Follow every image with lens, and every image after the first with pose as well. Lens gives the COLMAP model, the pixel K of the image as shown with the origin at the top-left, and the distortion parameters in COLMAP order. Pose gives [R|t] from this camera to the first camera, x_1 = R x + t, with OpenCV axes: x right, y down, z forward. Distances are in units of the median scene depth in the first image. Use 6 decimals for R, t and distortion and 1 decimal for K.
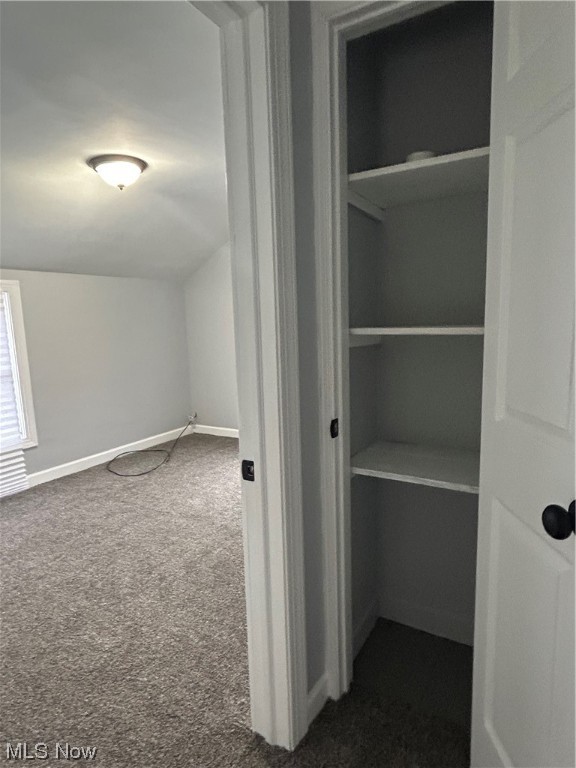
lens RADIAL K [[455.8, 0, 287.3], [0, 455.8, 385.4], [0, 0, 1]] dist [-0.001392, -0.003080]
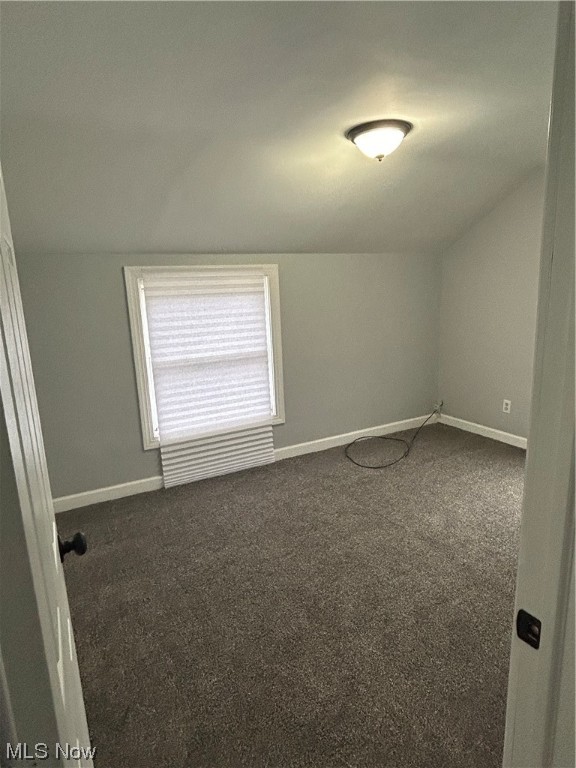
lens RADIAL K [[455.8, 0, 290.0], [0, 455.8, 381.3], [0, 0, 1]] dist [-0.001392, -0.003080]
pose [[0.864887, 0.100036, -0.491898, -0.034979], [-0.061772, 0.993703, 0.093475, -0.067969], [0.498152, -0.050460, 0.865620, 0.114700]]
